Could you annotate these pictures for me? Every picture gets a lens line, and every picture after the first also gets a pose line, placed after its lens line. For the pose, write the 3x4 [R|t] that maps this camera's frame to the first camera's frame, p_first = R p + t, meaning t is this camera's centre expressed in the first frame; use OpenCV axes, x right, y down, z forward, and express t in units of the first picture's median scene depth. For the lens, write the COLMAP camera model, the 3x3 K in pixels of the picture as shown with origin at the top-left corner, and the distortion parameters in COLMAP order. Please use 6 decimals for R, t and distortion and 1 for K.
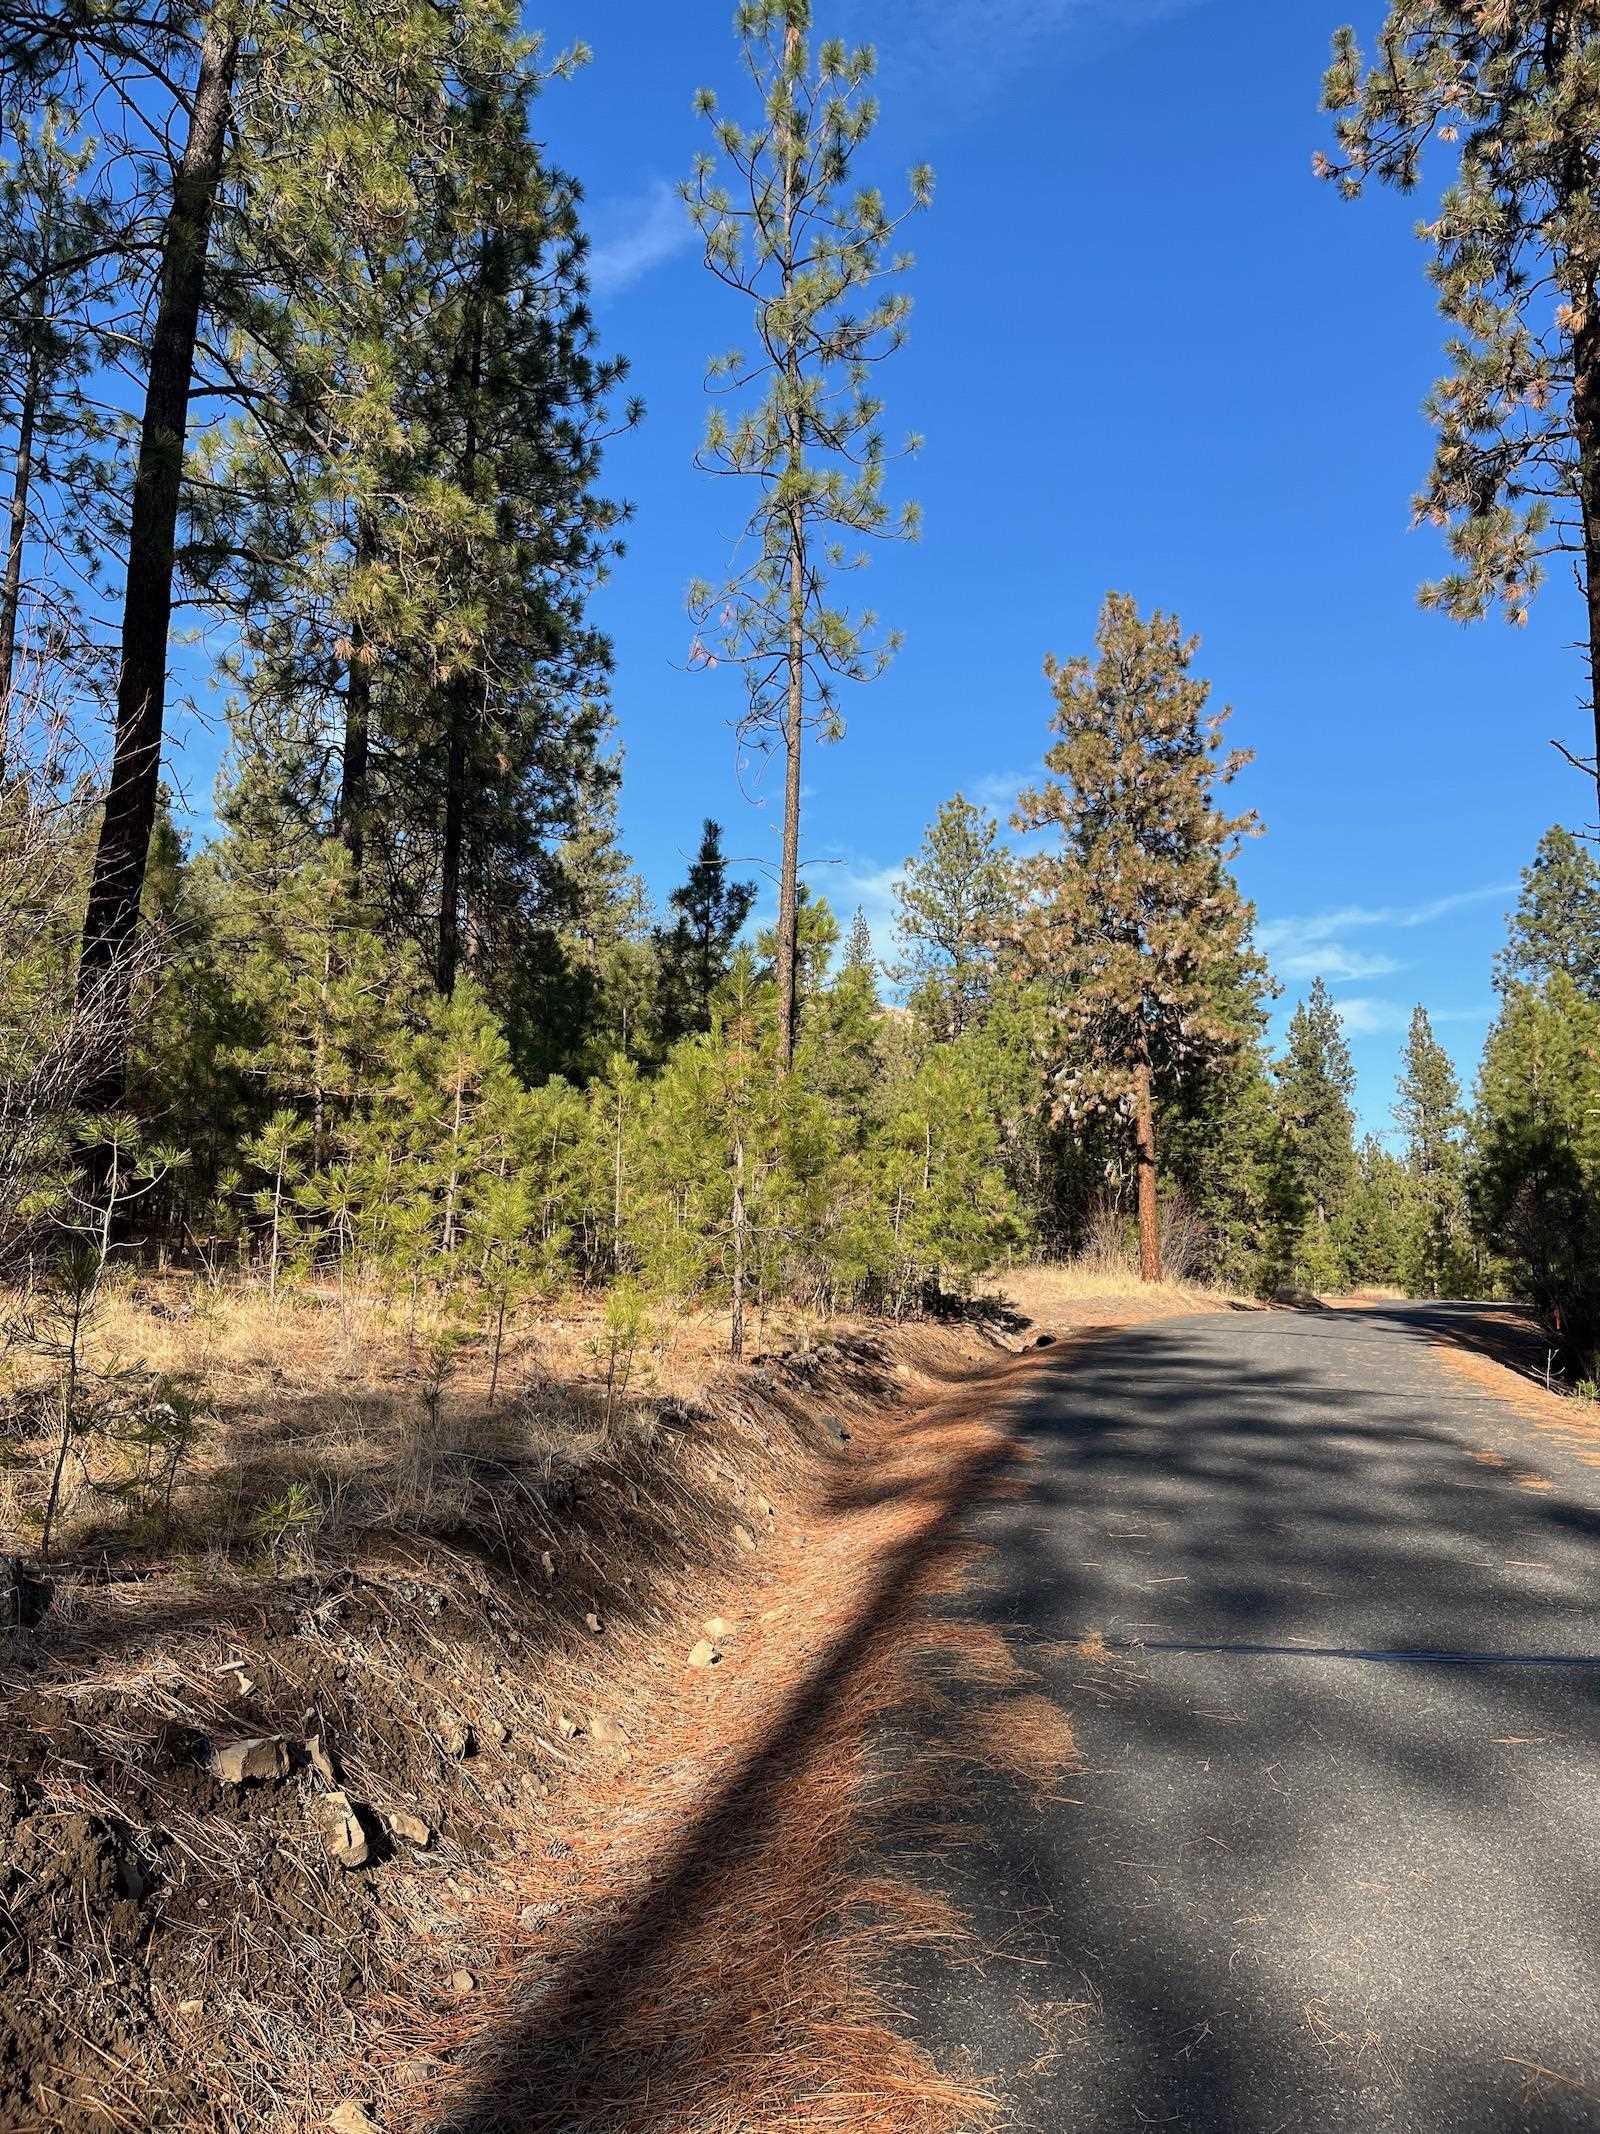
lens RADIAL K [[1644.0, 0, 803.5], [0, 1644.0, 1067.7], [0, 0, 1]] dist [0.013885, -0.009470]
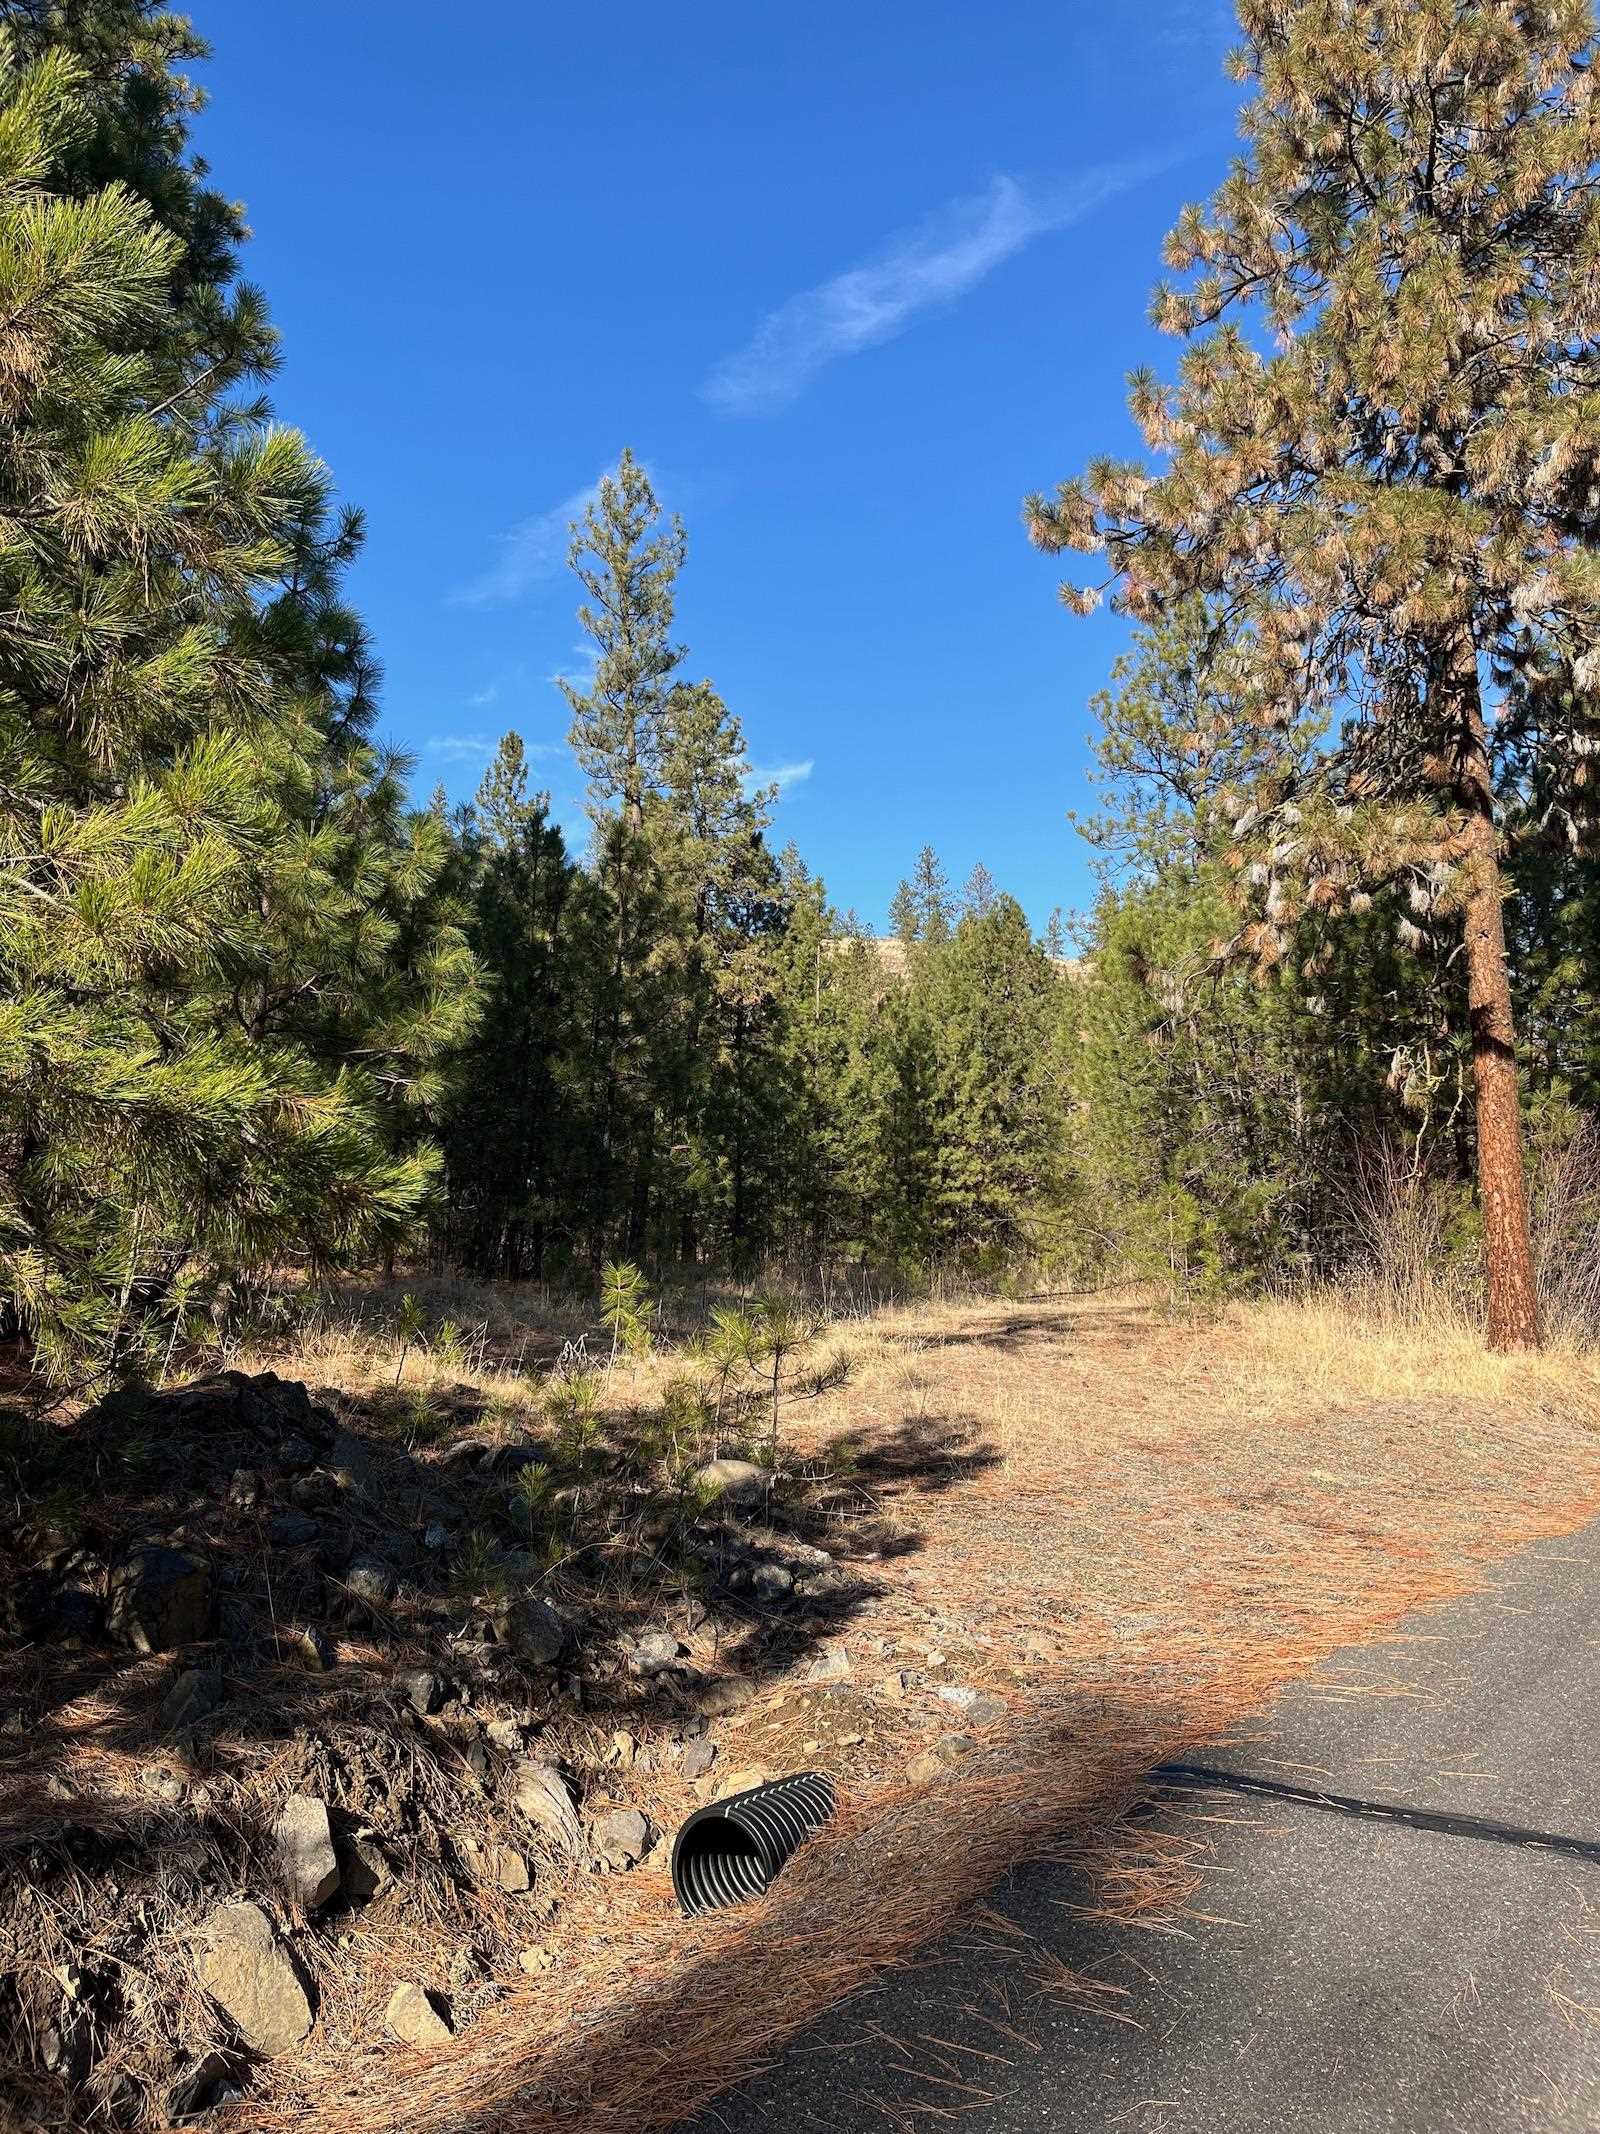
lens RADIAL K [[1644.0, 0, 794.0], [0, 1644.0, 1066.8], [0, 0, 1]] dist [0.013885, -0.009470]
pose [[0.975015, -0.028003, -0.220368, 0.128747], [0.026058, 0.999592, -0.011729, 0.061662], [0.220607, 0.005694, 0.975346, 0.561887]]
